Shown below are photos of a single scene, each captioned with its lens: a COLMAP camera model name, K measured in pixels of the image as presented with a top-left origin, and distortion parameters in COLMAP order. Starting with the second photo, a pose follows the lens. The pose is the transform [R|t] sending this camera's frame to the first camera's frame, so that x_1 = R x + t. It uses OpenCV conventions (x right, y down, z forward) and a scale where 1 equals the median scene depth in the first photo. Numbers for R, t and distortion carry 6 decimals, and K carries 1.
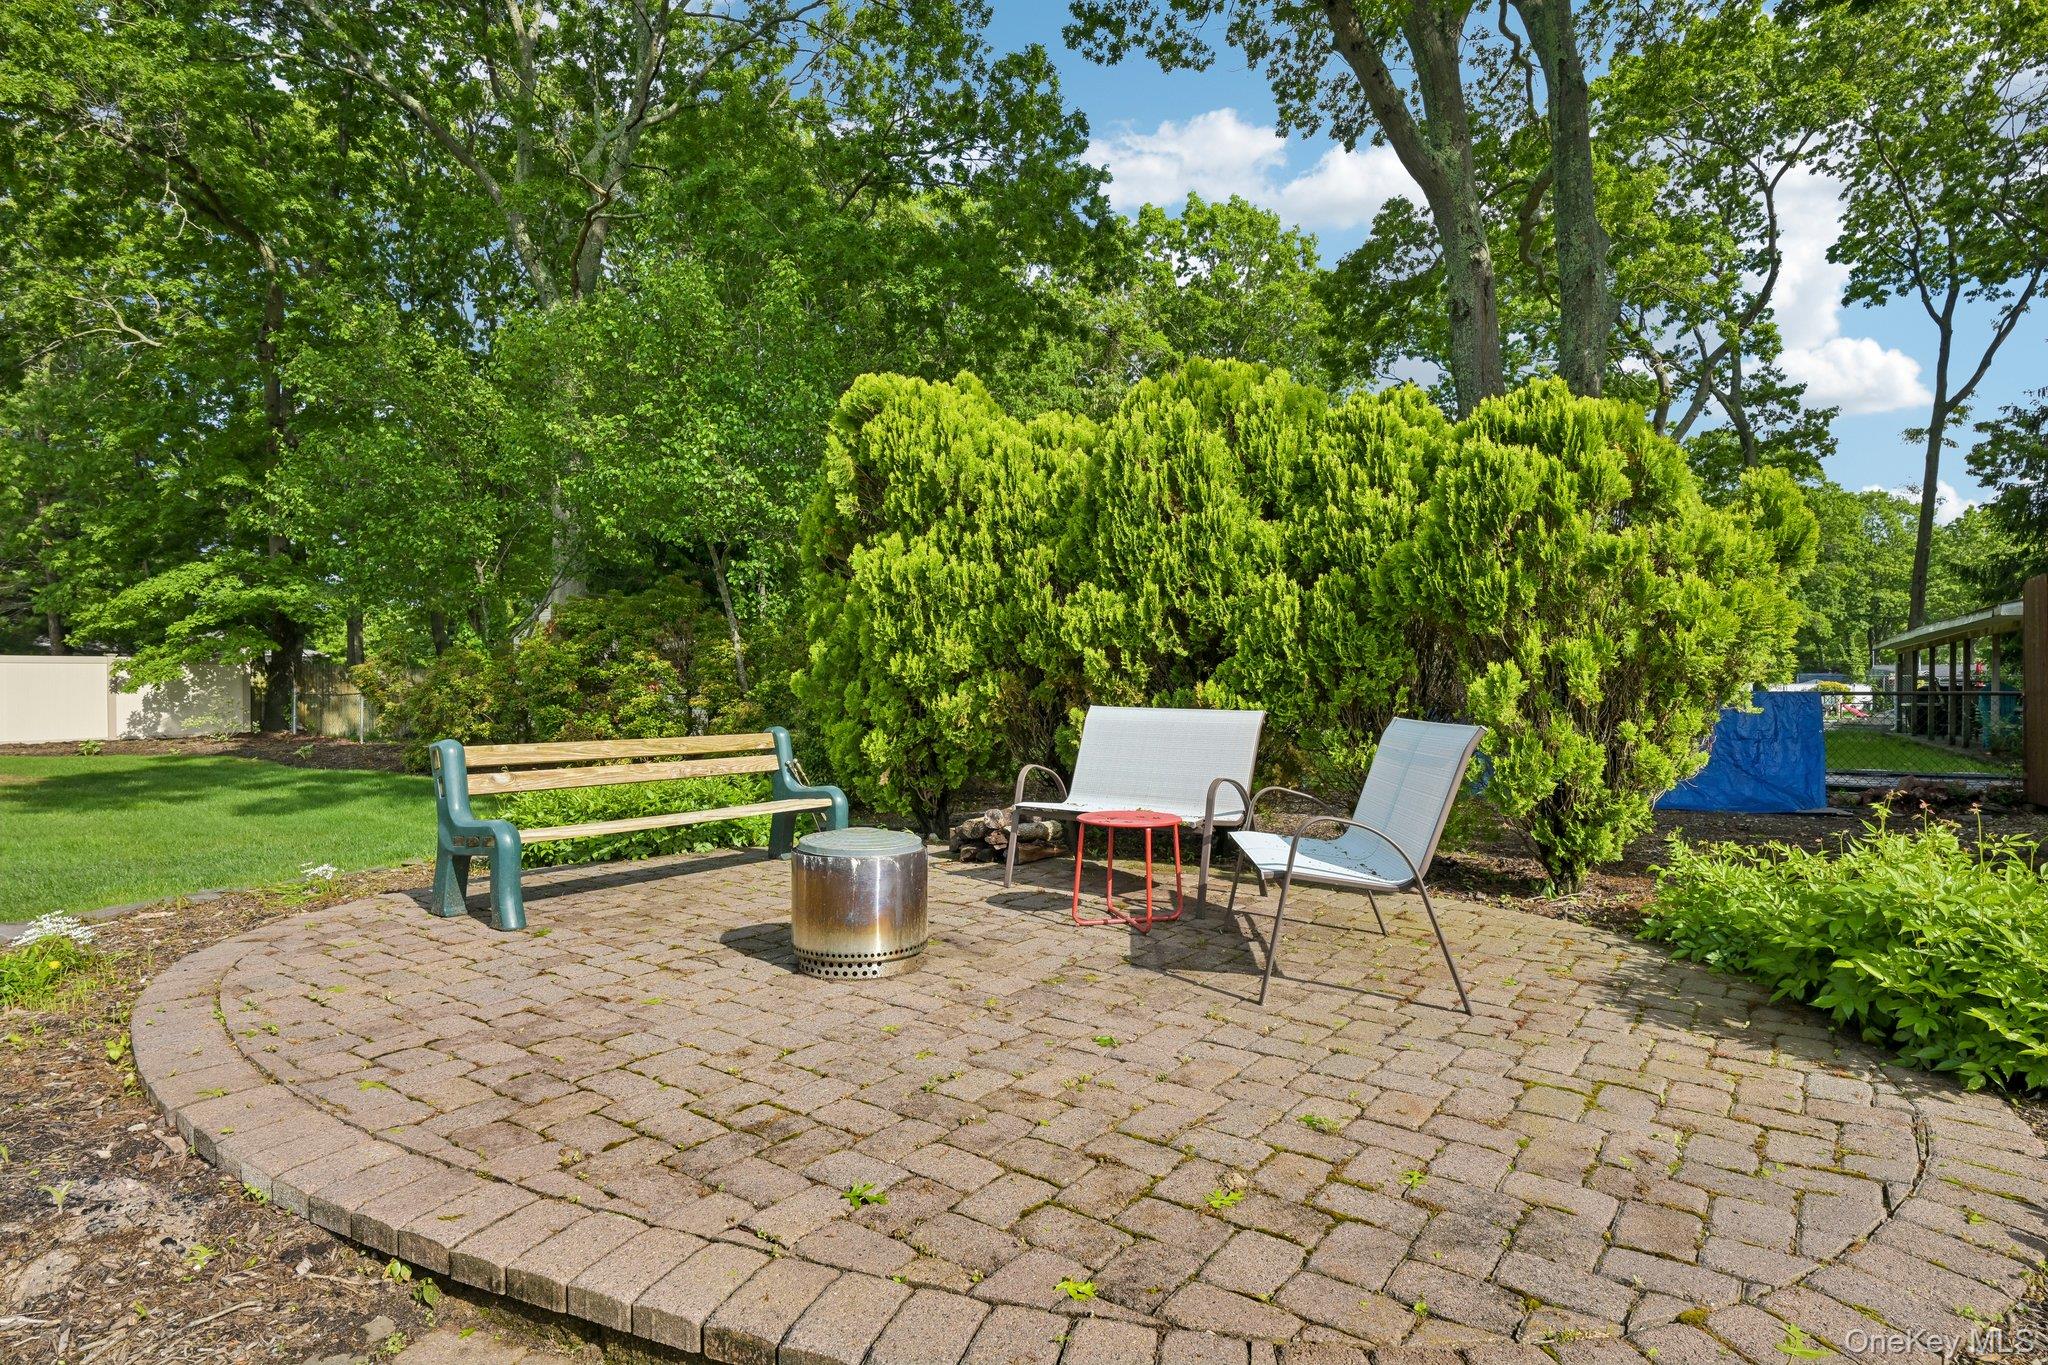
lens RADIAL K [[1086.5, 0, 1024.0], [0, 1086.5, 682.5], [0, 0, 1]] dist [0.001017, 0.000159]
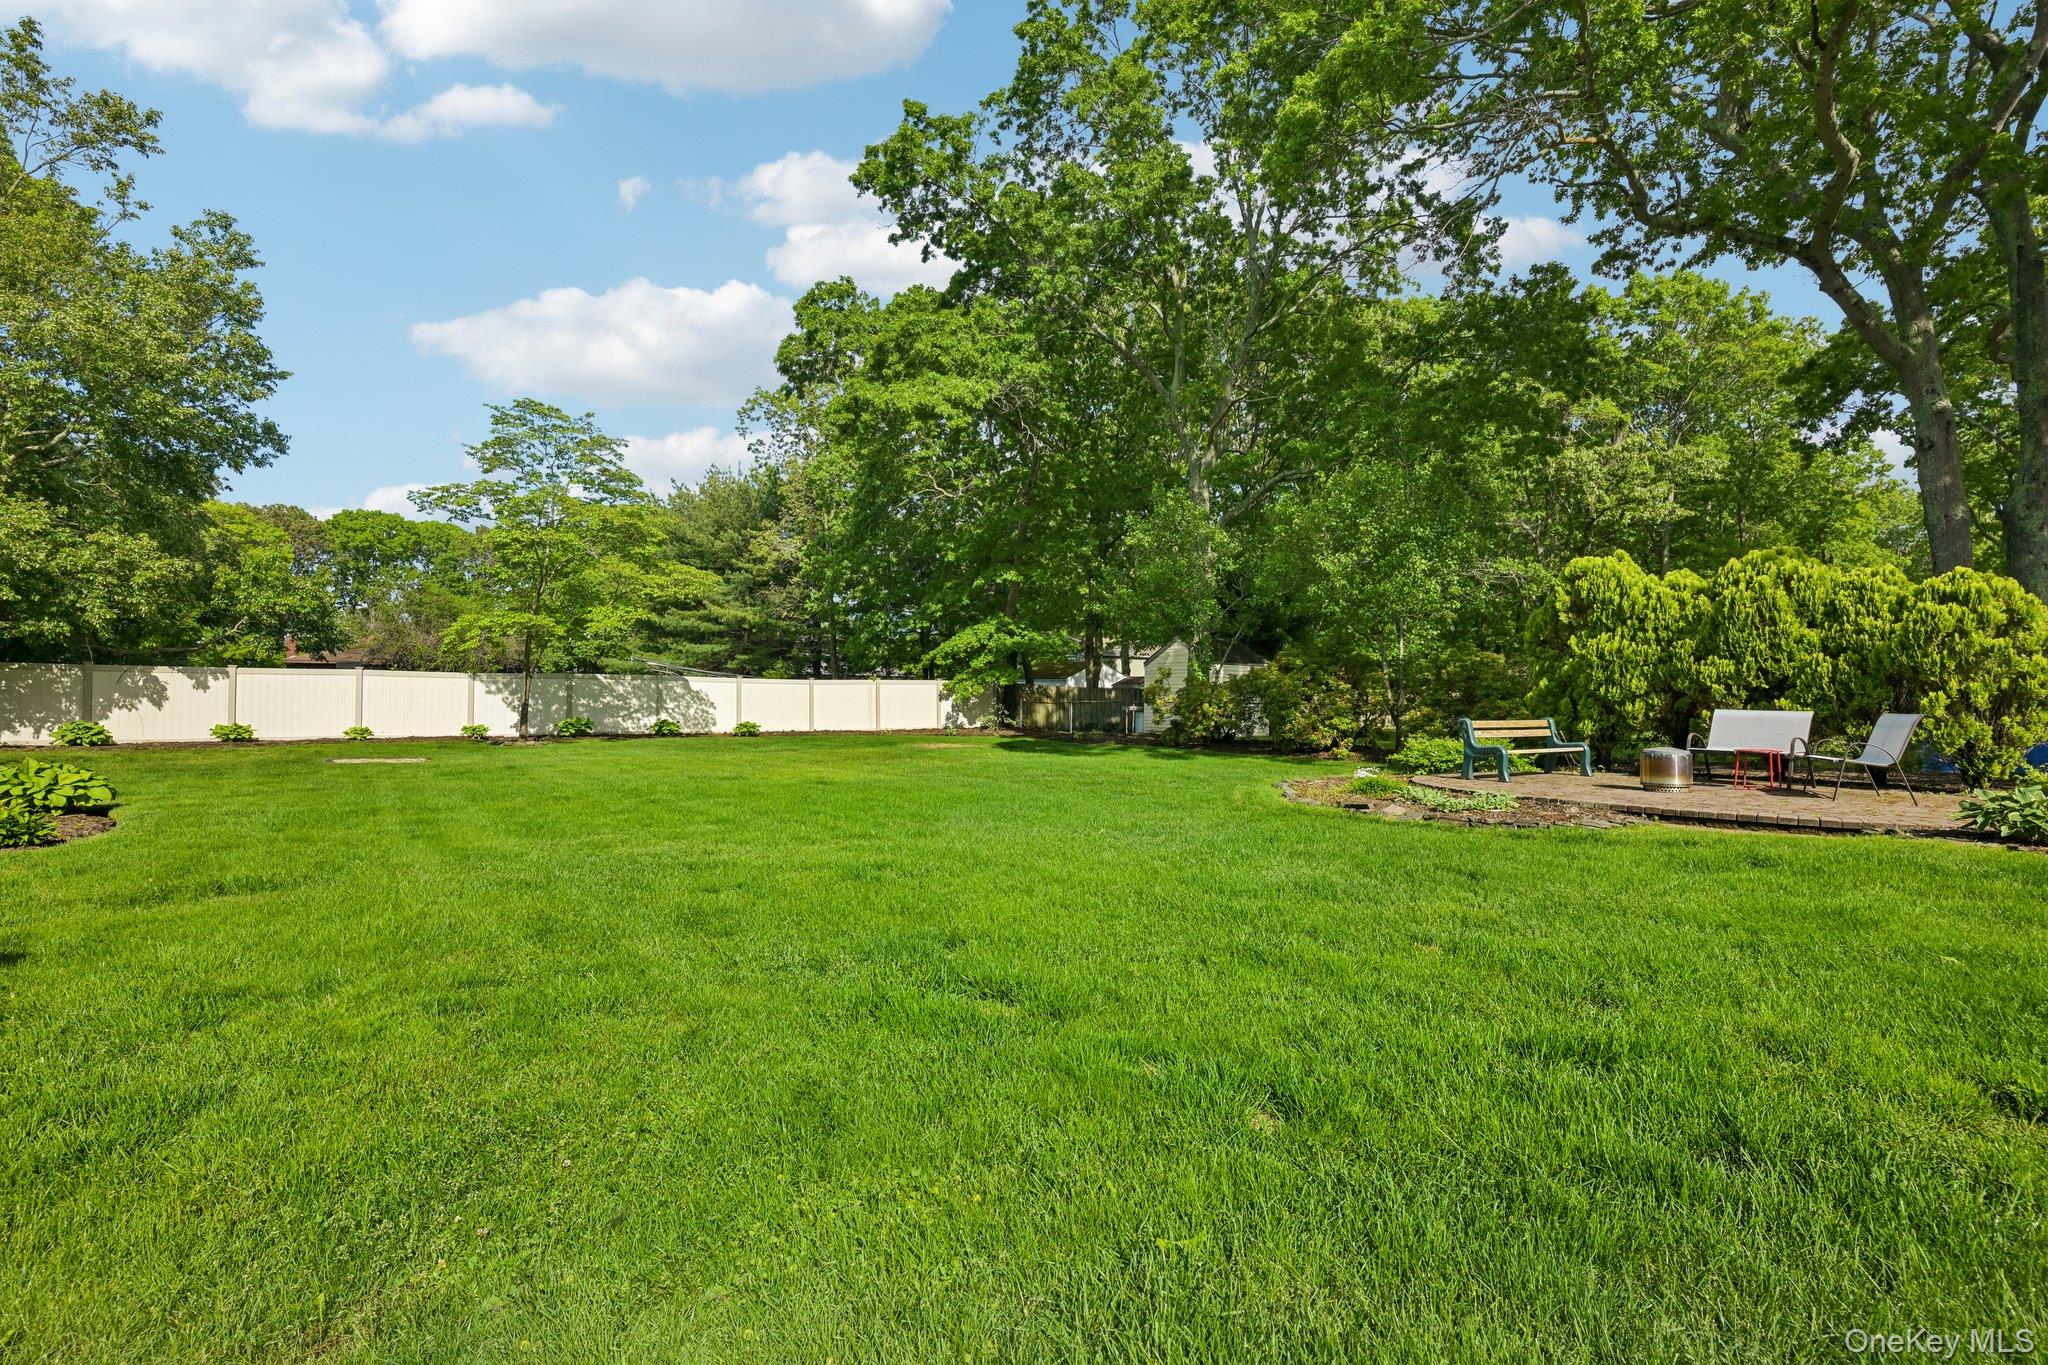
lens RADIAL K [[978.4, 0, 1024.0], [0, 978.4, 682.5], [0, 0, 1]] dist [0.000890, 0.001495]
pose [[0.931507, -0.000670, -0.363722, -0.568628], [-0.004500, 0.999901, -0.013369, -0.000807], [0.363694, 0.014090, 0.931412, -1.522660]]
